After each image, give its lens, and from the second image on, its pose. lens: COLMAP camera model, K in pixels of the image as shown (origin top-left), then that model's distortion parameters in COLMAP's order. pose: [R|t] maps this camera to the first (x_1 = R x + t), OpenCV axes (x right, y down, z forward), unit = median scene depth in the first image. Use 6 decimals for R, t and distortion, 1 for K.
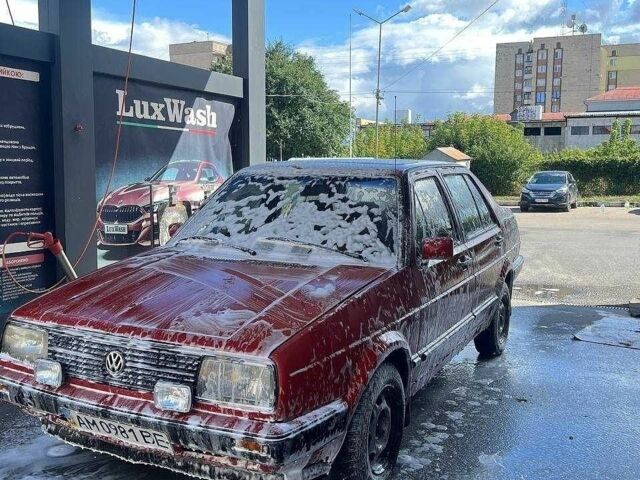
lens RADIAL K [[677.0, 0, 320.5], [0, 677.0, 242.0], [0, 0, 1]] dist [0.044784, 0.000000]
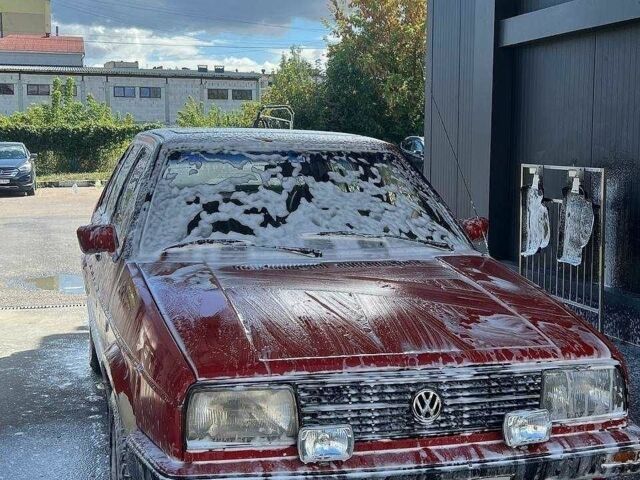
lens RADIAL K [[904.2, 0, 319.8], [0, 904.2, 238.2], [0, 0, 1]] dist [0.002496, 0.000000]
pose [[0.746432, -0.074121, 0.661320, -1.019481], [0.072644, 0.996914, 0.029741, -0.041141], [-0.661484, 0.025841, 0.749514, 0.331850]]
